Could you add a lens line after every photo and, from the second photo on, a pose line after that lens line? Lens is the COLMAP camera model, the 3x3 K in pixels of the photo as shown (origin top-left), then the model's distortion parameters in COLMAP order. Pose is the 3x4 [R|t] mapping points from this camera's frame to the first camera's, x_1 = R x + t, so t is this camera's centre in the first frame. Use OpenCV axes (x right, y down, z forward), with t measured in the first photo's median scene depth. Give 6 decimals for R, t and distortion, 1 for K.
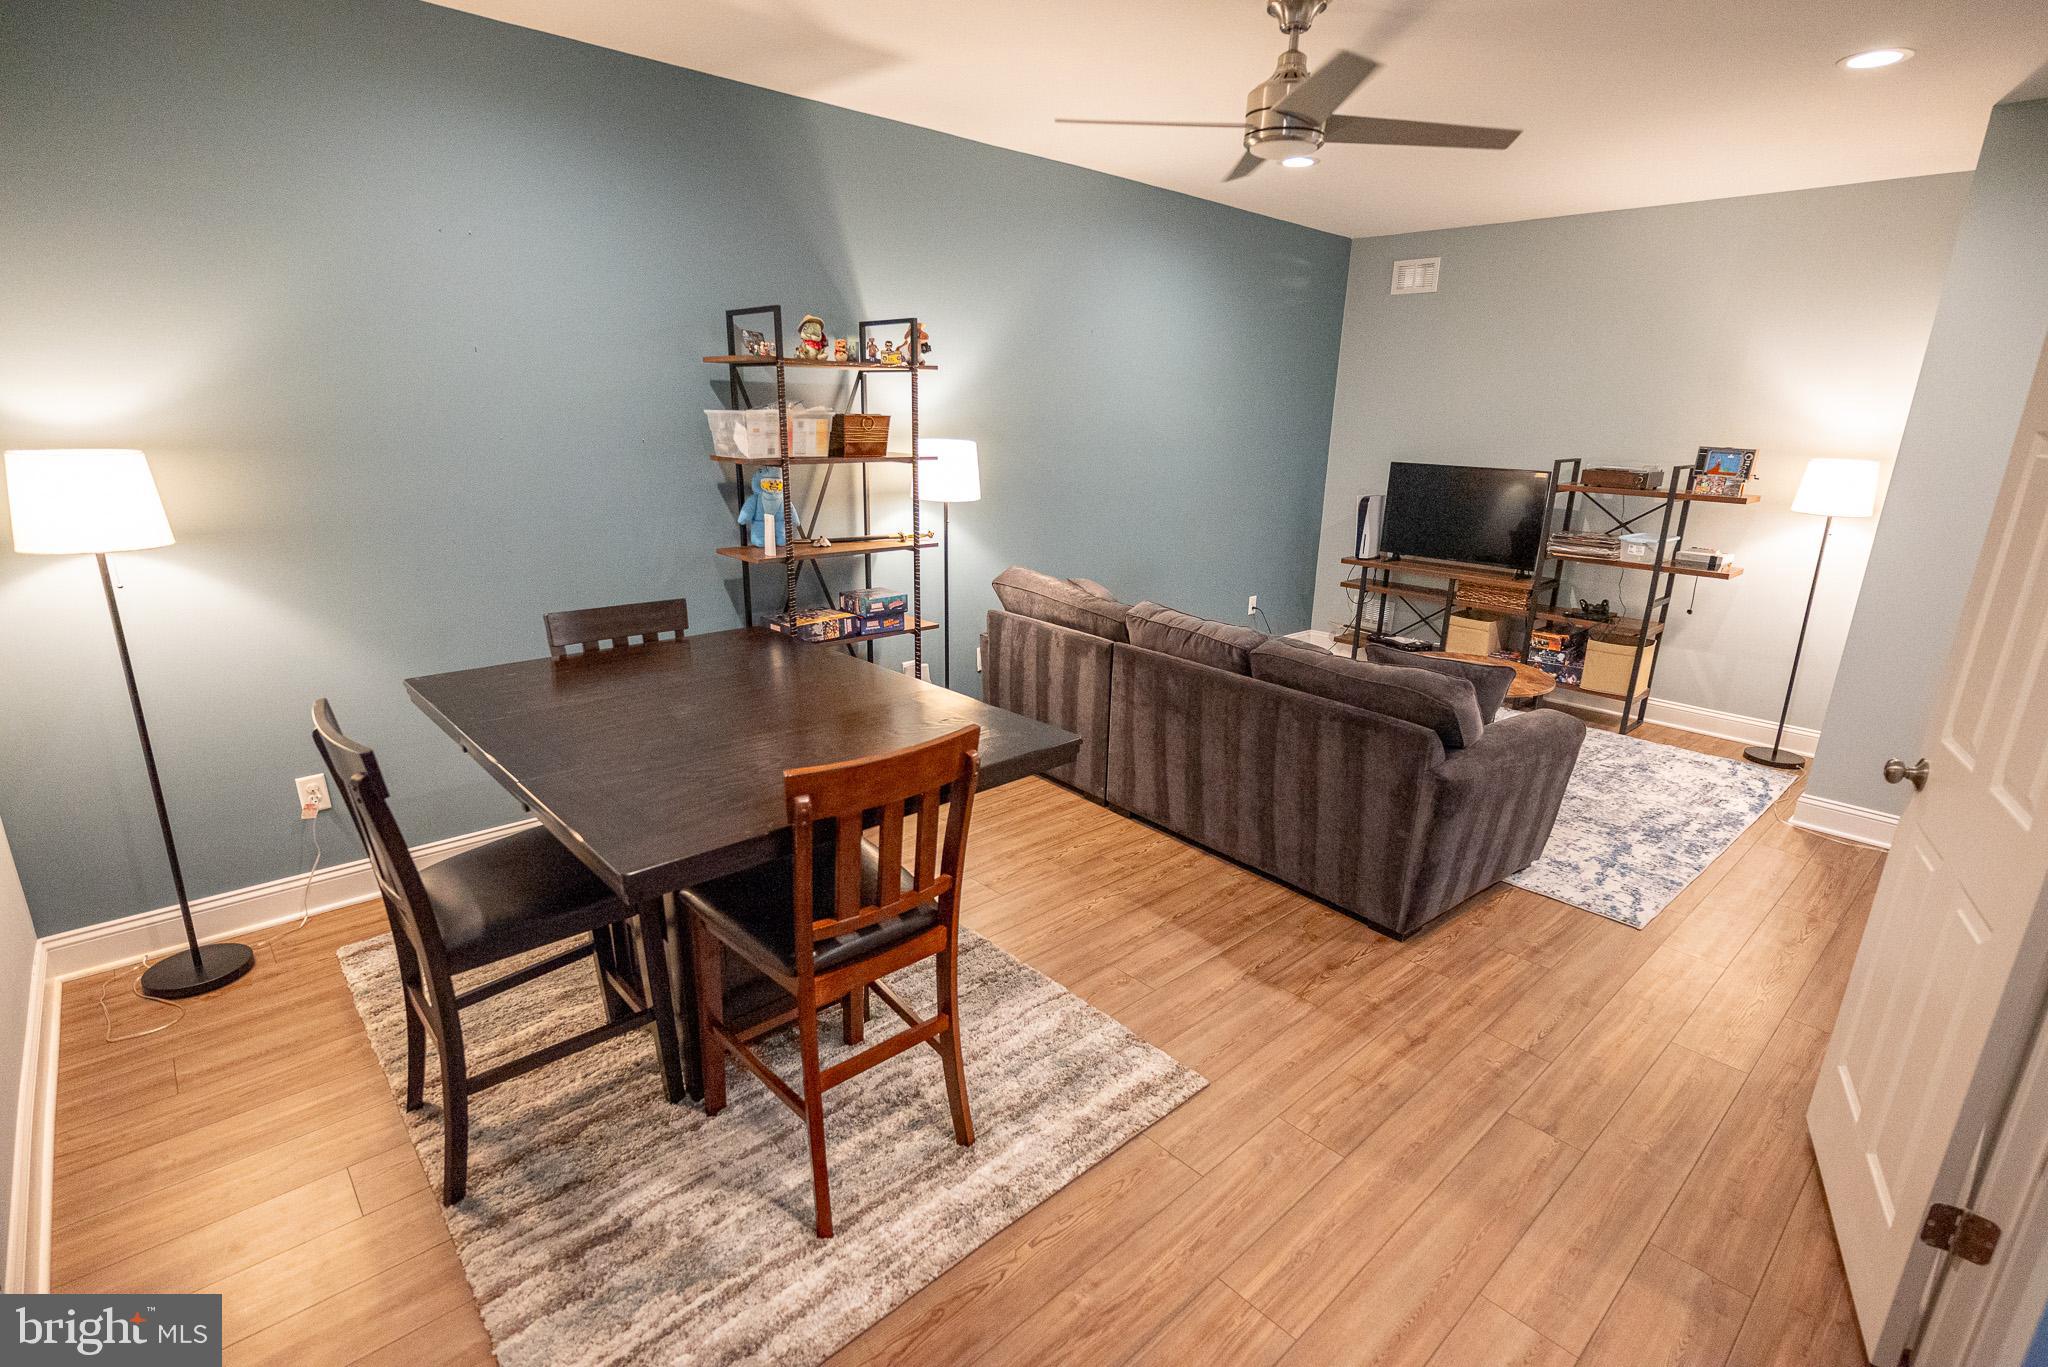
lens RADIAL K [[977.8, 0, 1031.3], [0, 977.8, 690.7], [0, 0, 1]] dist [-0.003278, 0.002889]
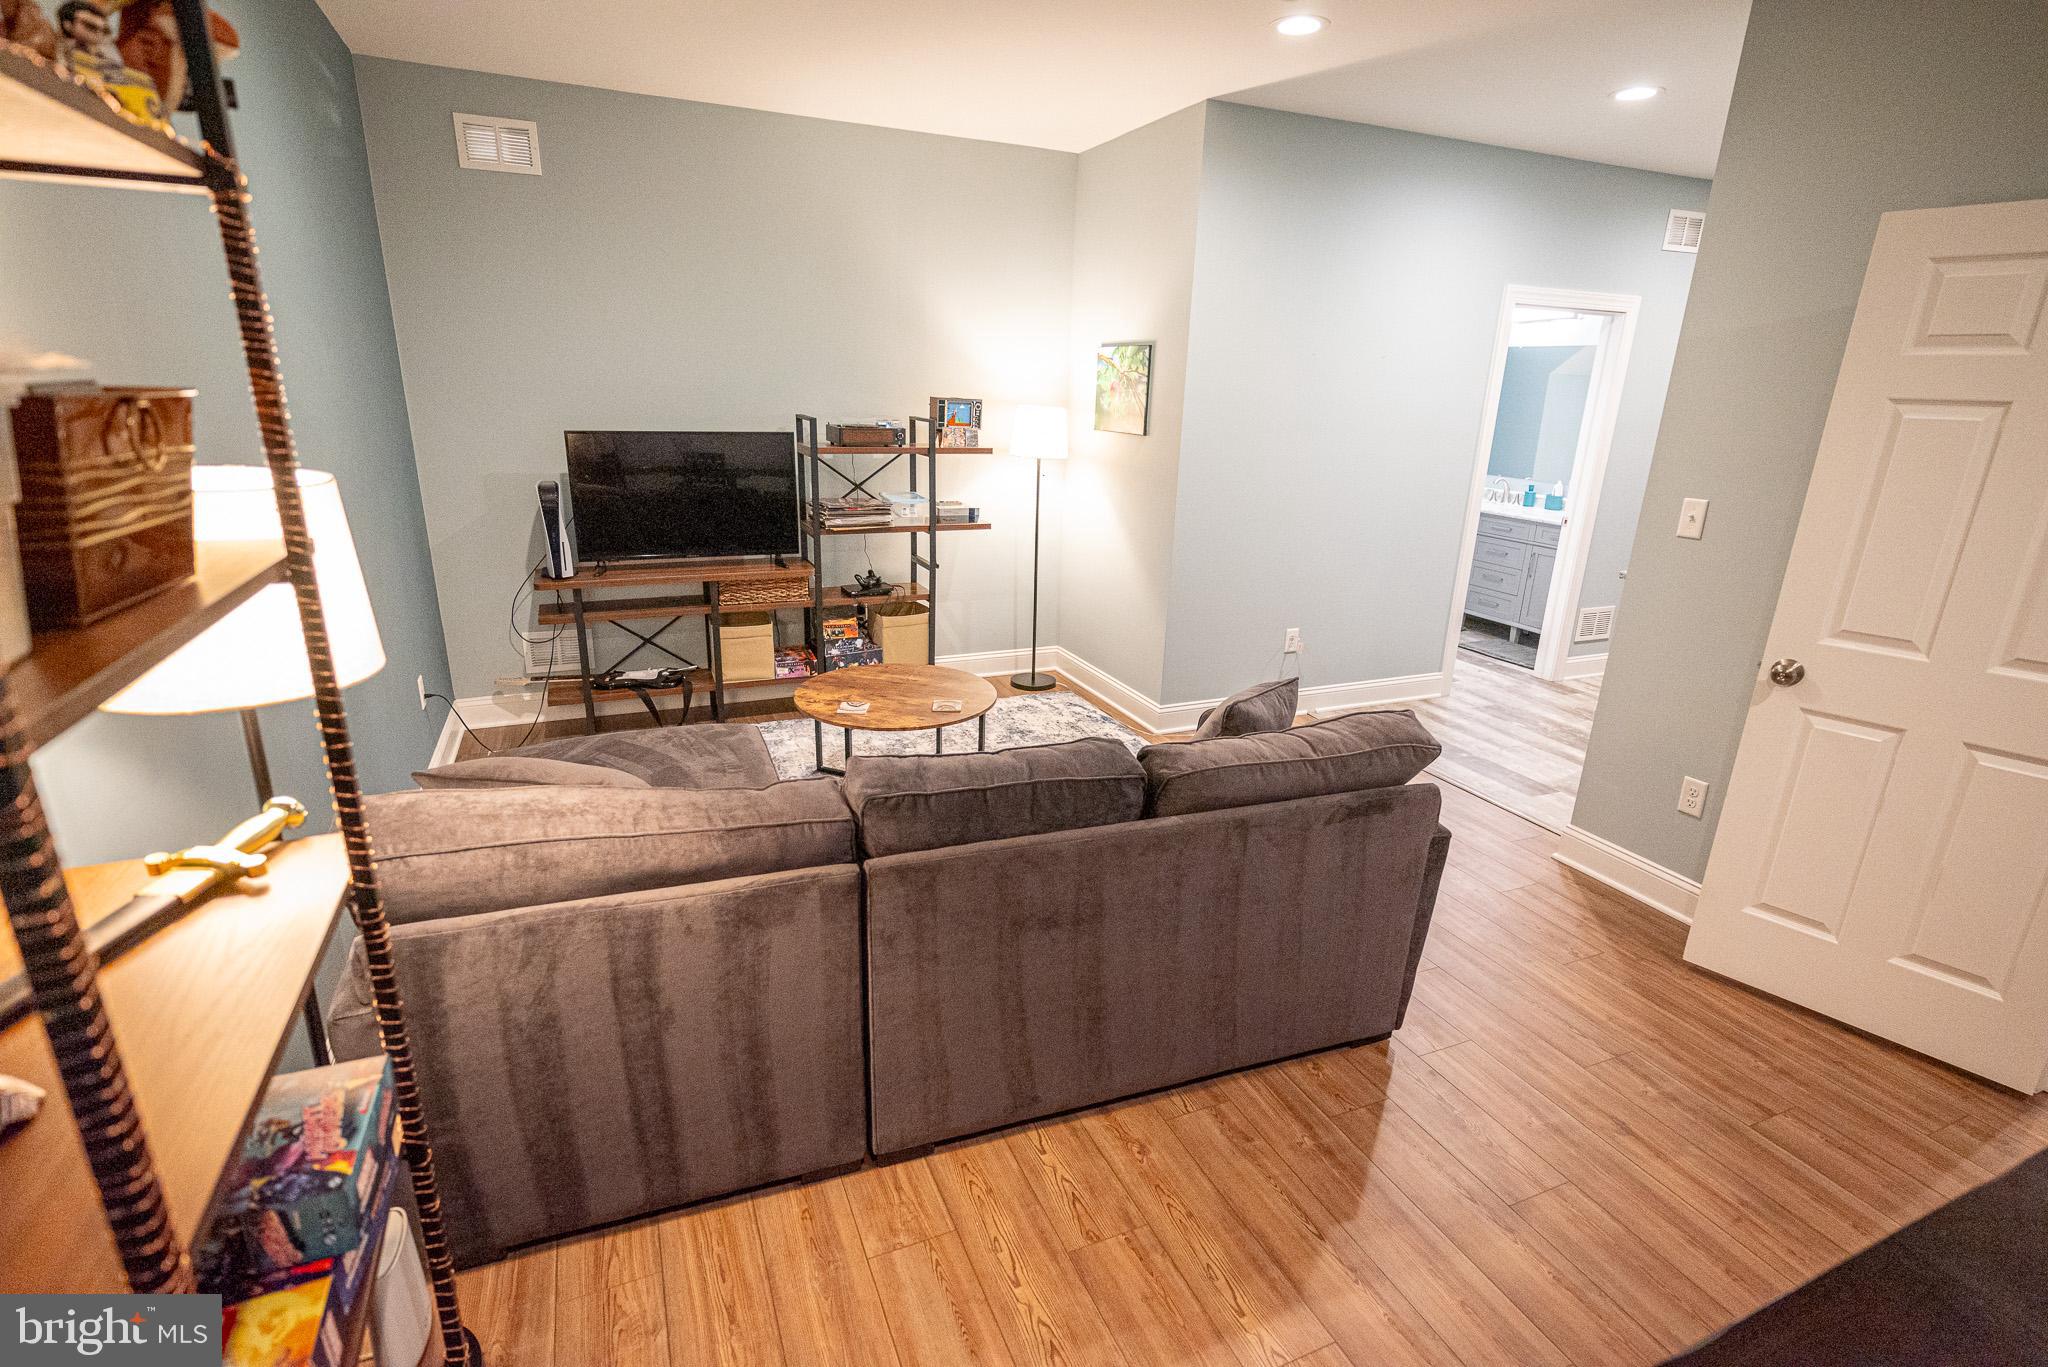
lens RADIAL K [[977.8, 0, 1023.5], [0, 977.8, 690.2], [0, 0, 1]] dist [-0.003278, 0.002889]
pose [[0.330278, -0.299973, 0.894948, -0.227374], [0.244127, 0.943041, 0.225999, -0.171784], [-0.911767, 0.143838, 0.384697, 0.583910]]
